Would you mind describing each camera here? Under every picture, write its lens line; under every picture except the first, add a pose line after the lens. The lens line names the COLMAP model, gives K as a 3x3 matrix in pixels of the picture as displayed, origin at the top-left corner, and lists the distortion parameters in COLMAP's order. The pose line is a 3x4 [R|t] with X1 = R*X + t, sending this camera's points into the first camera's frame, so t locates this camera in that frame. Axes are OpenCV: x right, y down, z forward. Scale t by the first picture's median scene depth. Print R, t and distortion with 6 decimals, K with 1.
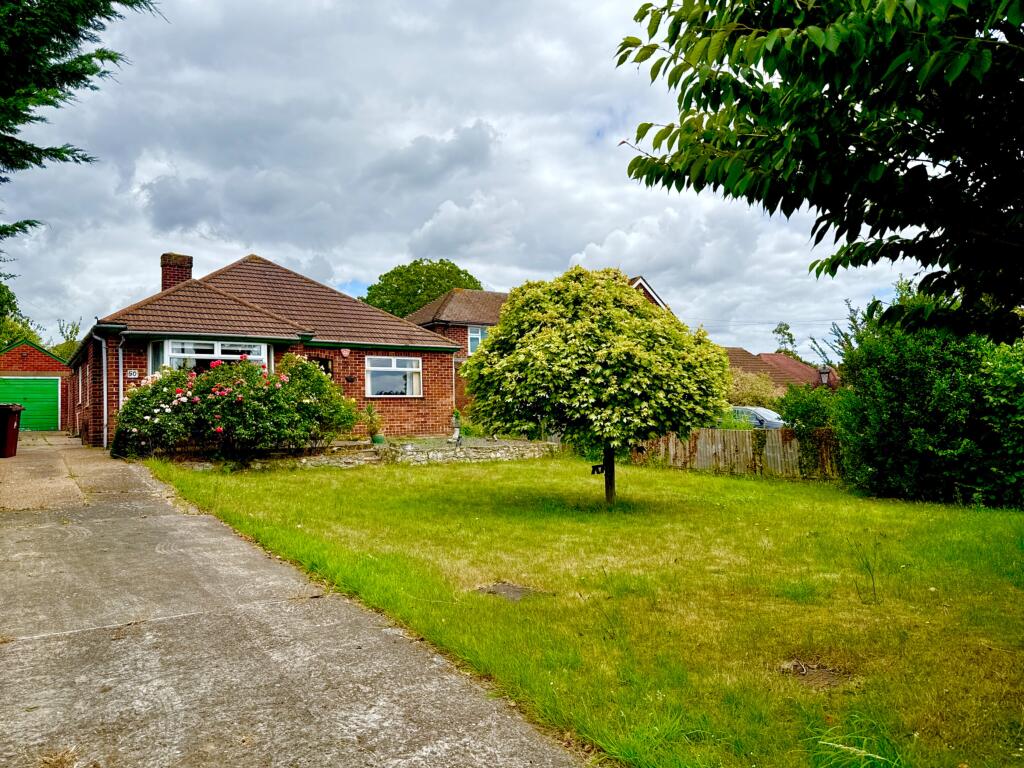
lens RADIAL K [[735.2, 0, 511.6], [0, 735.2, 386.6], [0, 0, 1]] dist [0.006059, -0.000151]
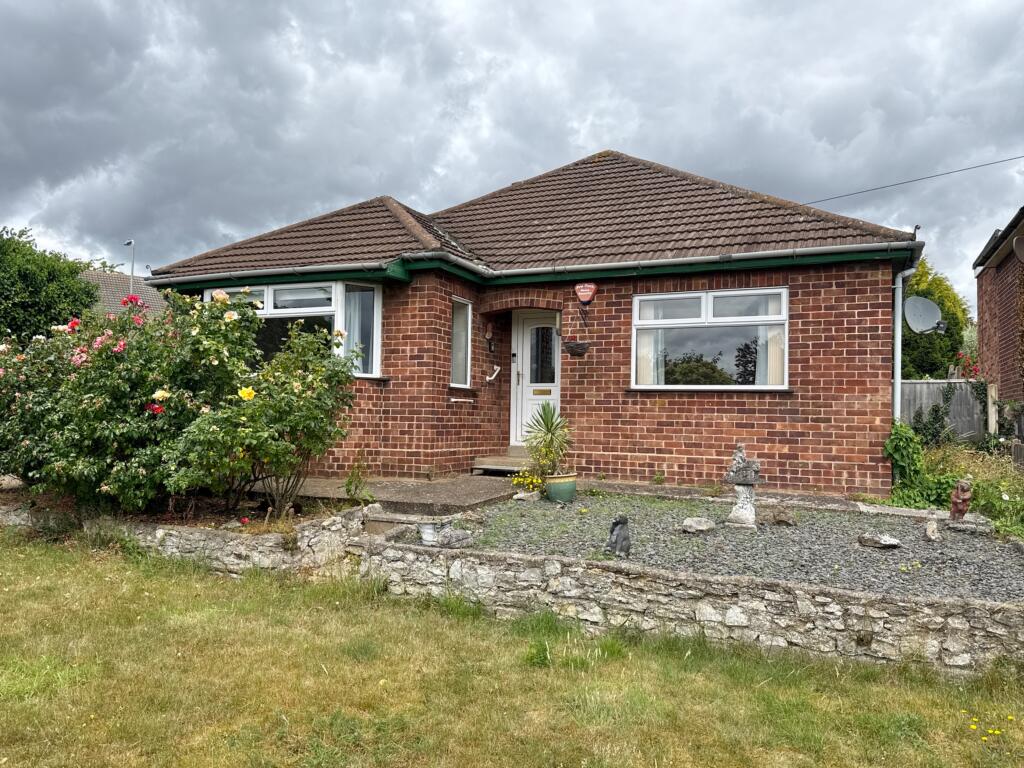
lens RADIAL K [[735.2, 0, 512.7], [0, 735.2, 385.8], [0, 0, 1]] dist [0.006059, -0.000151]
pose [[0.514108, -0.011005, -0.857655, 0.137794], [0.005164, 0.999939, -0.009735, 0.015870], [0.857710, 0.000576, 0.514133, 0.716035]]
